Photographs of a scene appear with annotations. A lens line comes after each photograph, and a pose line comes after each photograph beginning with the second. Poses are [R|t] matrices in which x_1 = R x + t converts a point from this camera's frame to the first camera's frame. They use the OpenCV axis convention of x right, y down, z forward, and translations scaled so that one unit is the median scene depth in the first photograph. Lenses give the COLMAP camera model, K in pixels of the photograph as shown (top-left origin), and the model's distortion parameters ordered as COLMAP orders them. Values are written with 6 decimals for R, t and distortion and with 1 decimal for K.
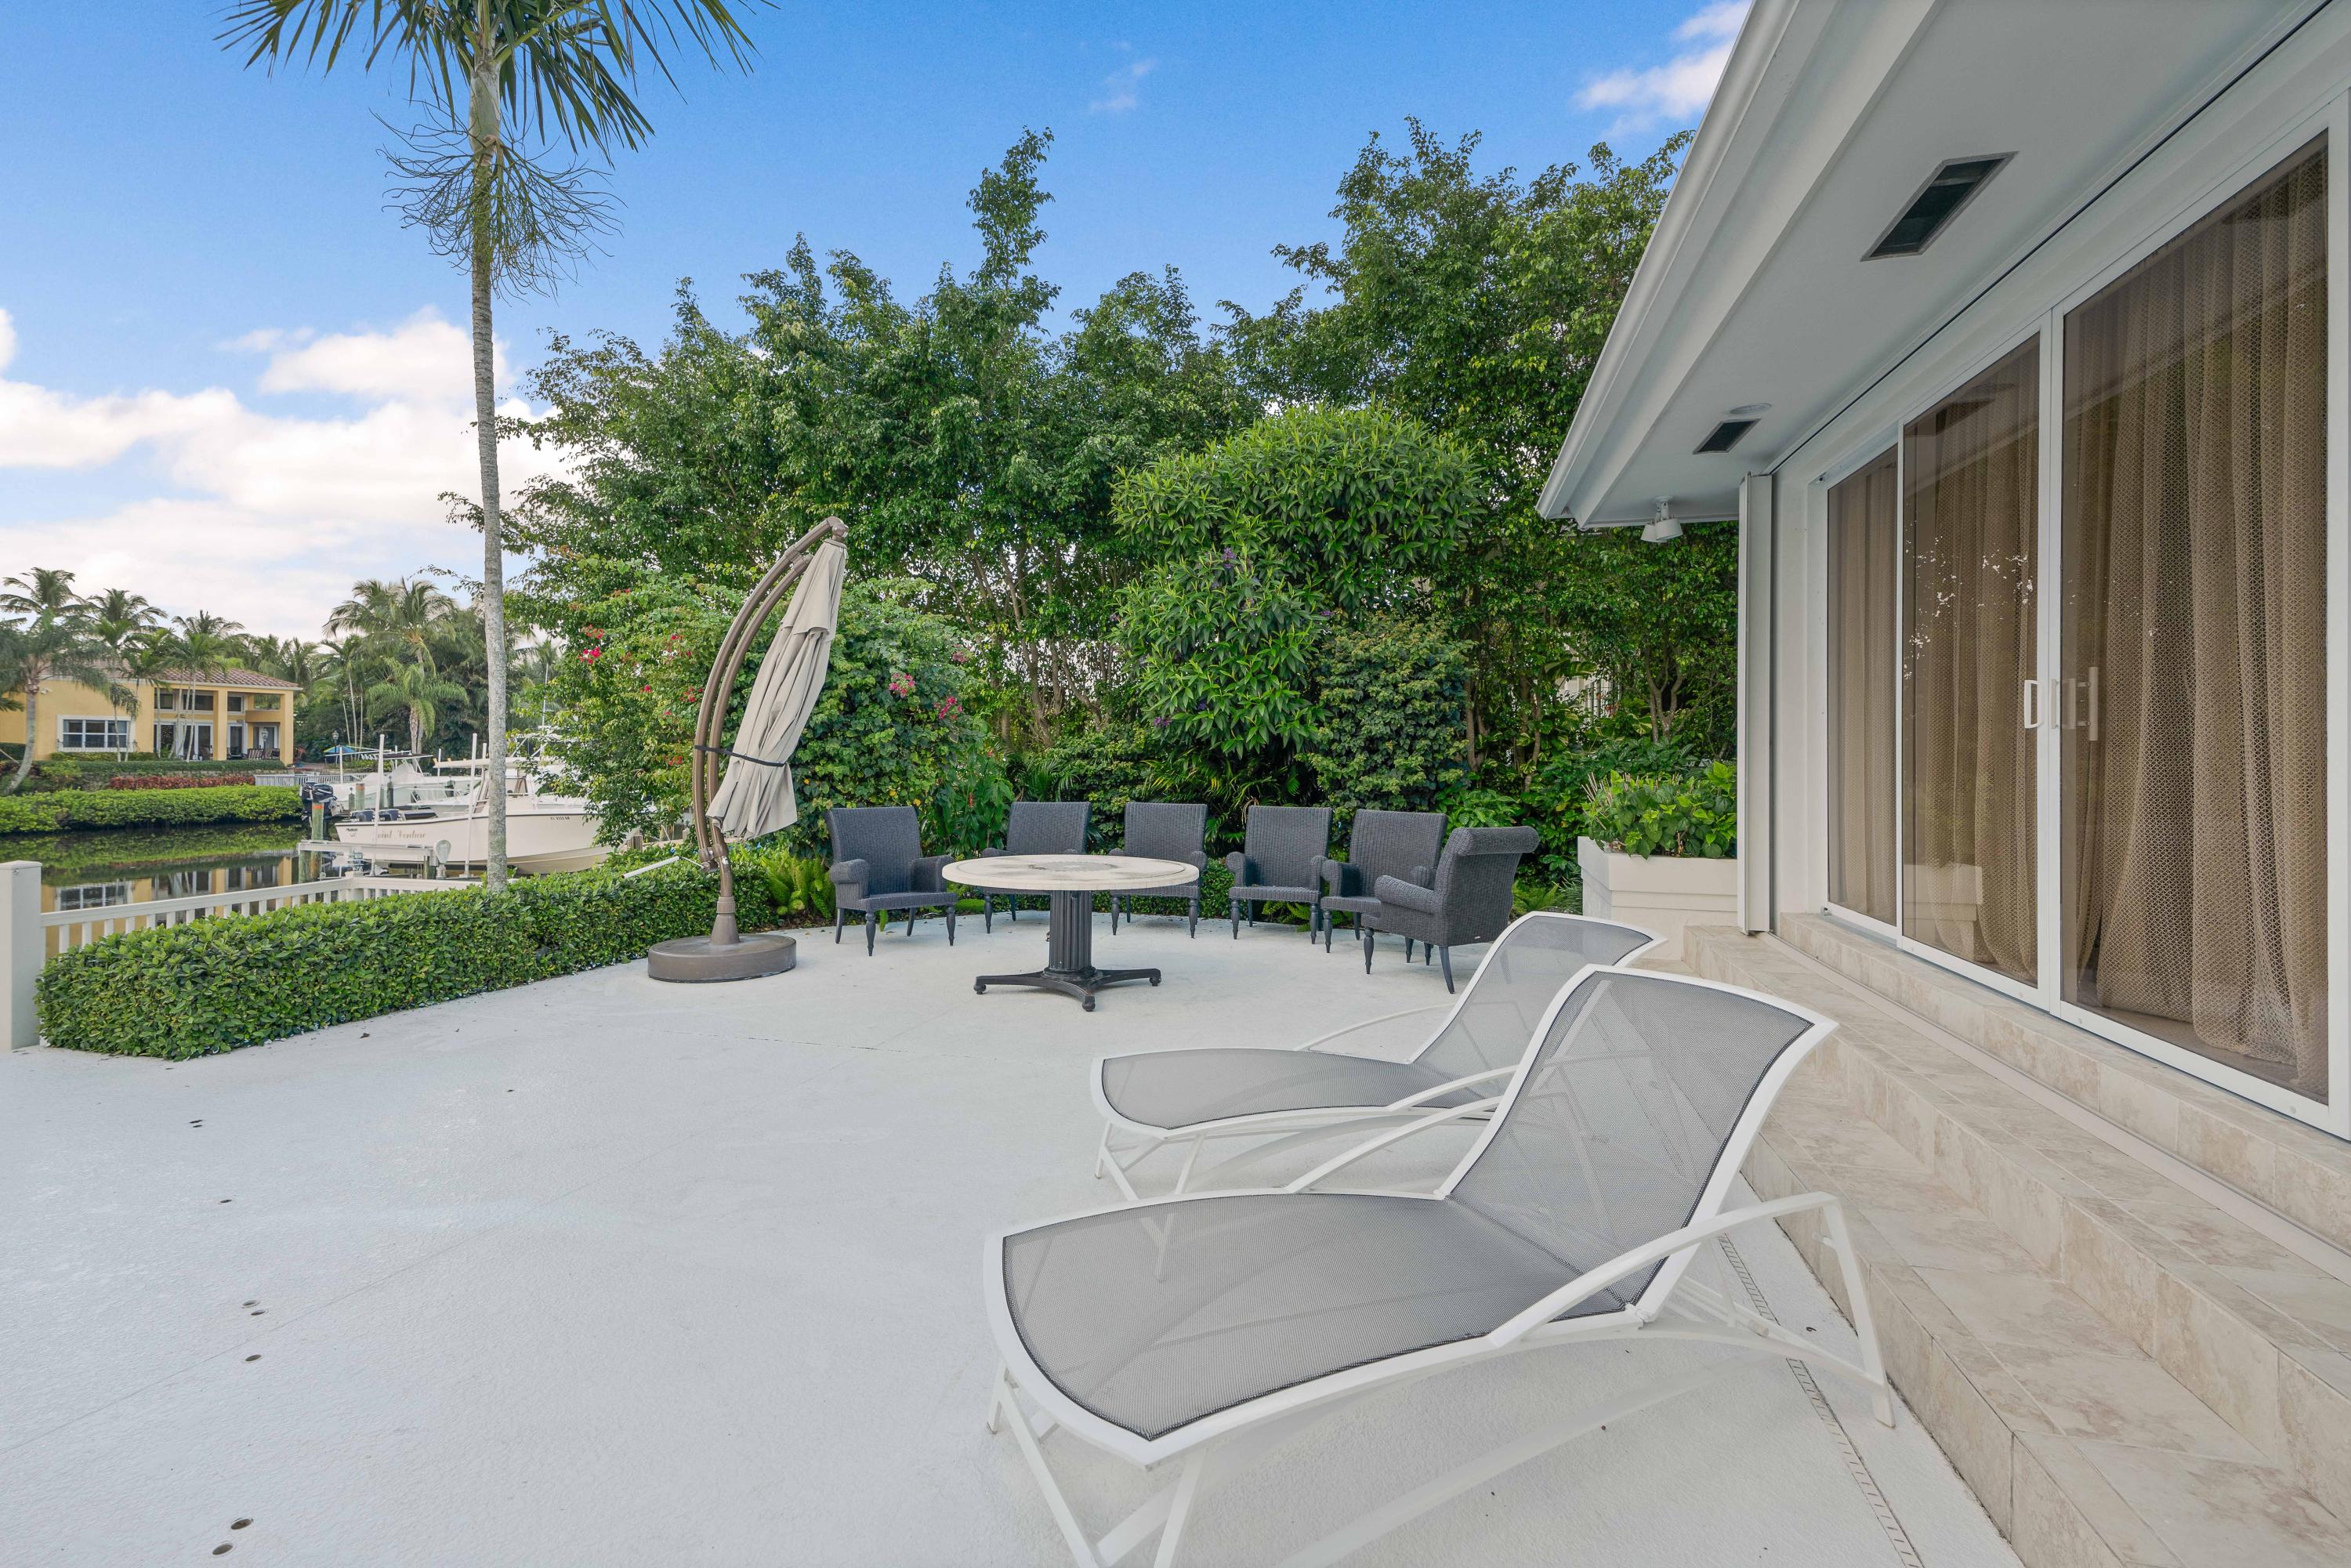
lens RADIAL K [[1041.0, 0, 1169.6], [0, 1041.0, 777.1], [0, 0, 1]] dist [0.040001, -0.013331]
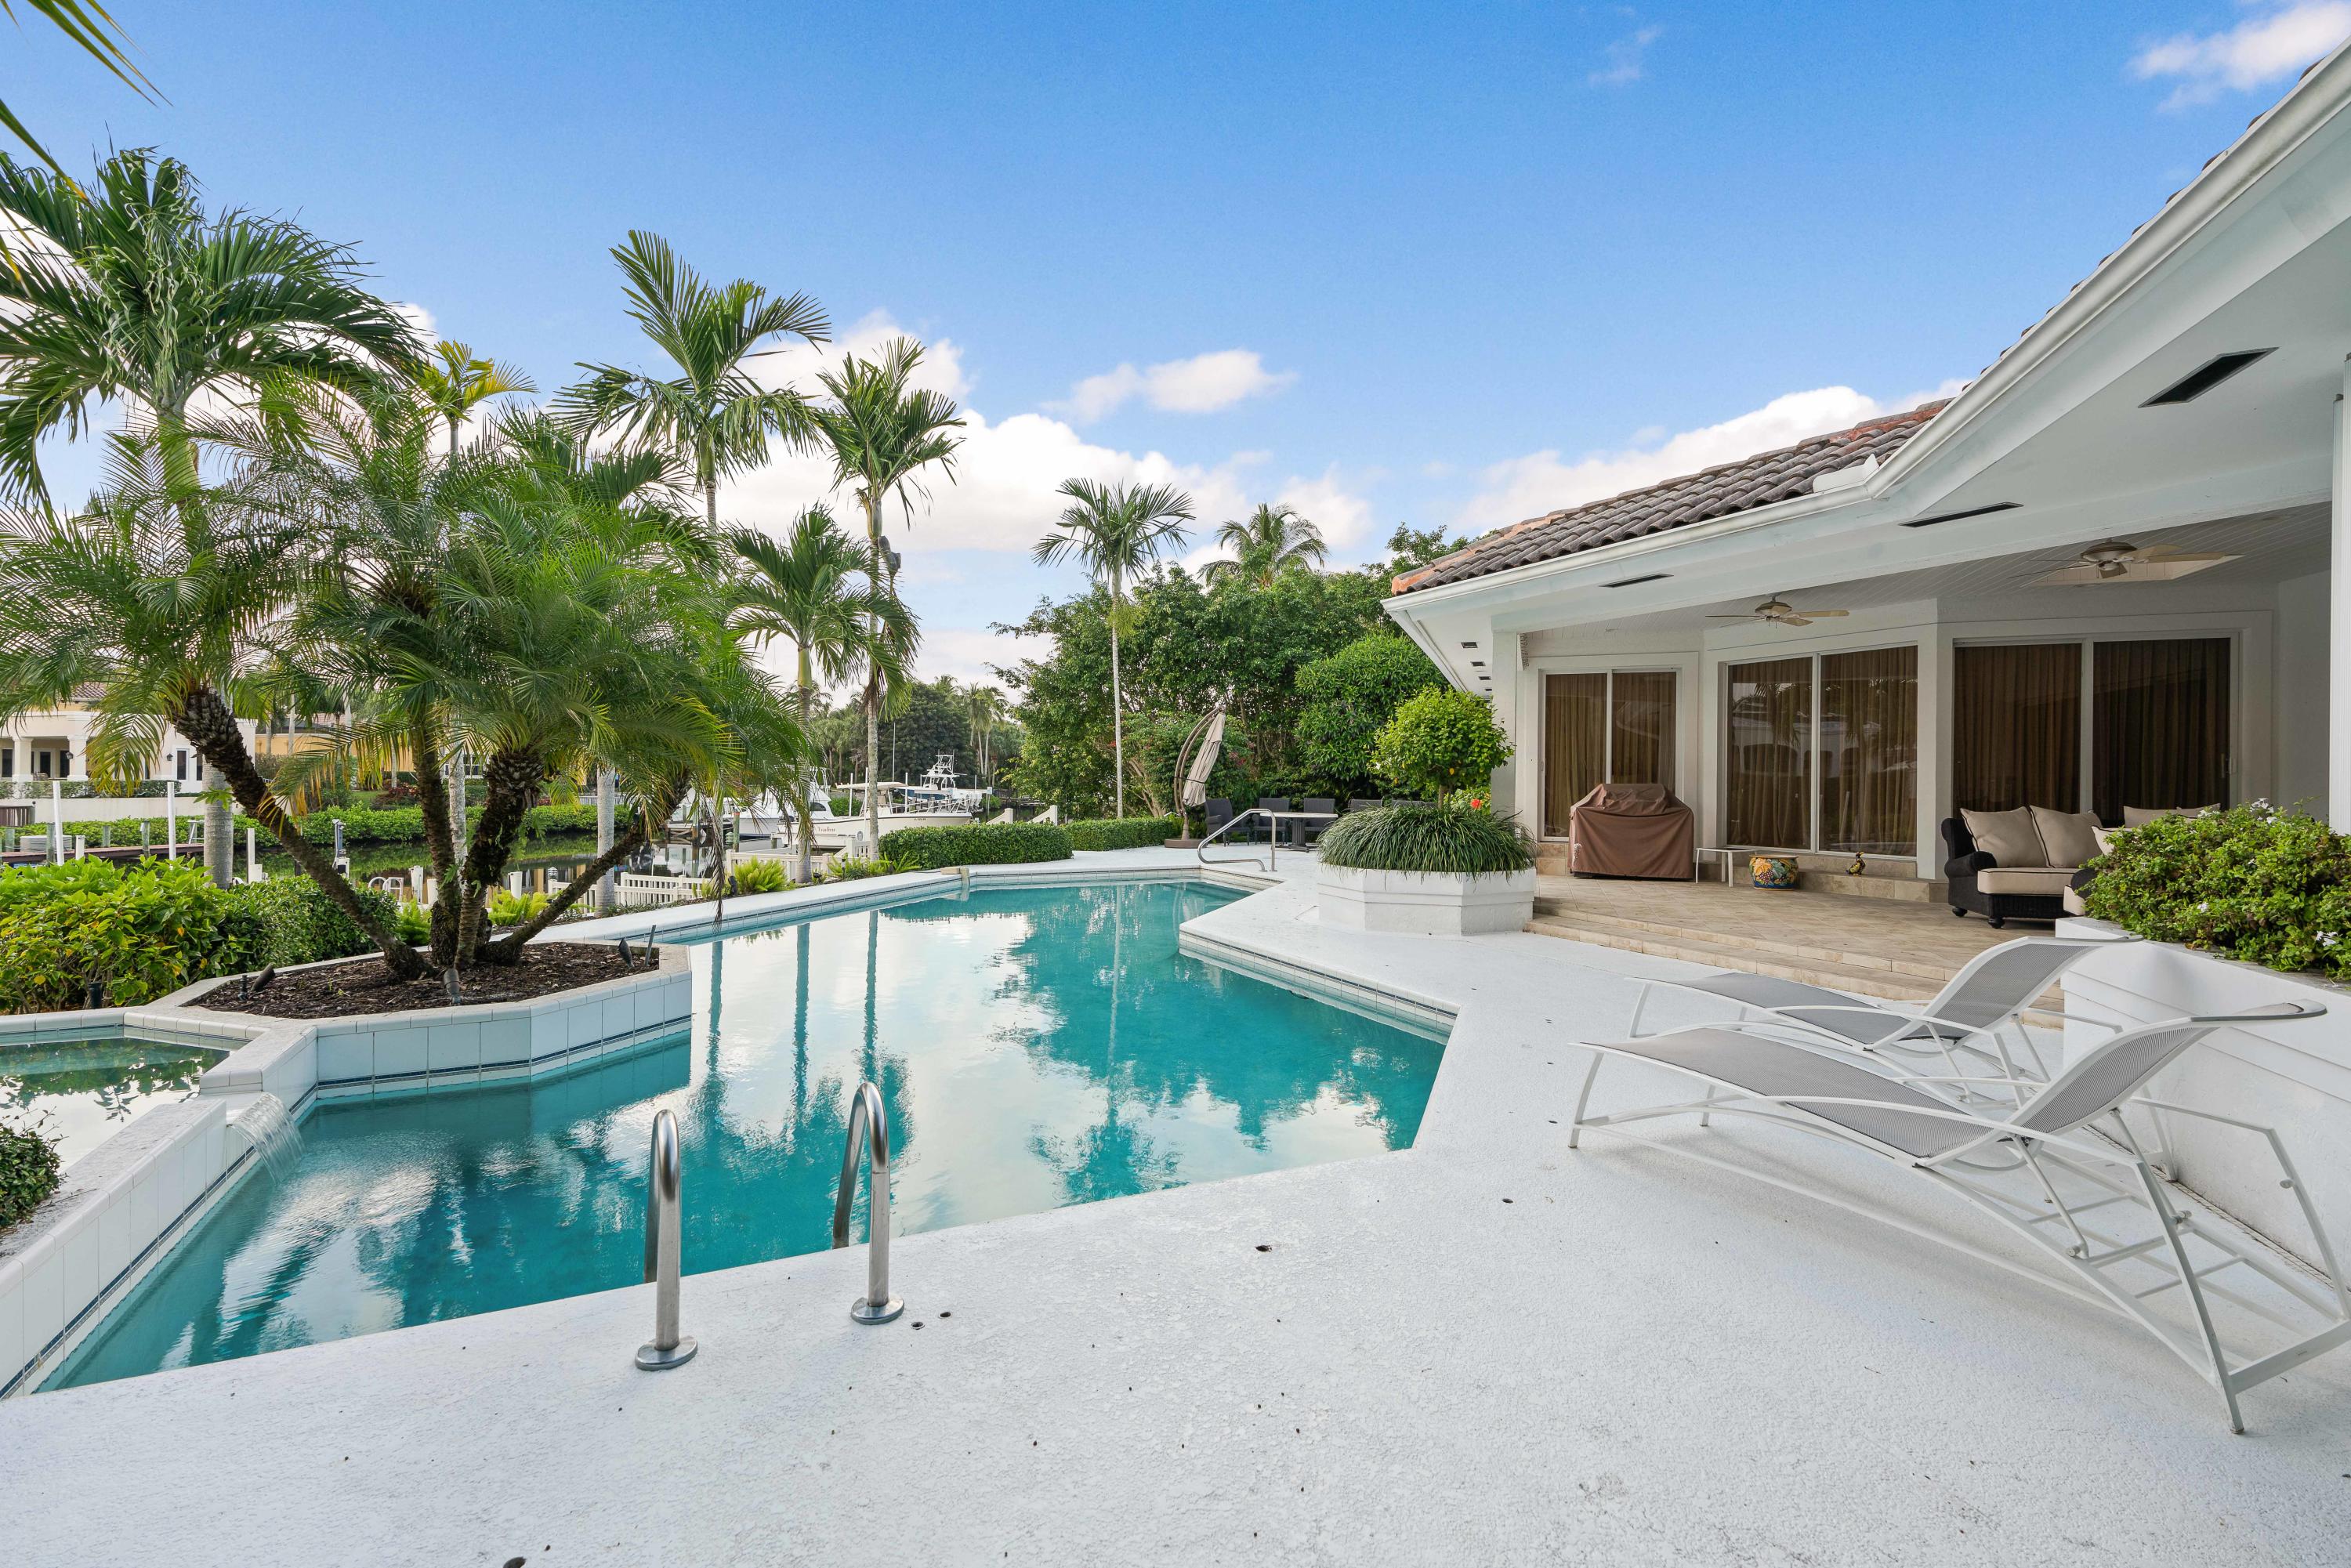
lens RADIAL K [[1041.0, 0, 1169.6], [0, 1041.0, 777.1], [0, 0, 1]] dist [0.040001, -0.013331]
pose [[0.996776, 0.004969, -0.080075, -0.155581], [-0.007388, 0.999525, -0.029932, 0.048676], [0.079889, 0.030427, 0.996339, -1.507829]]
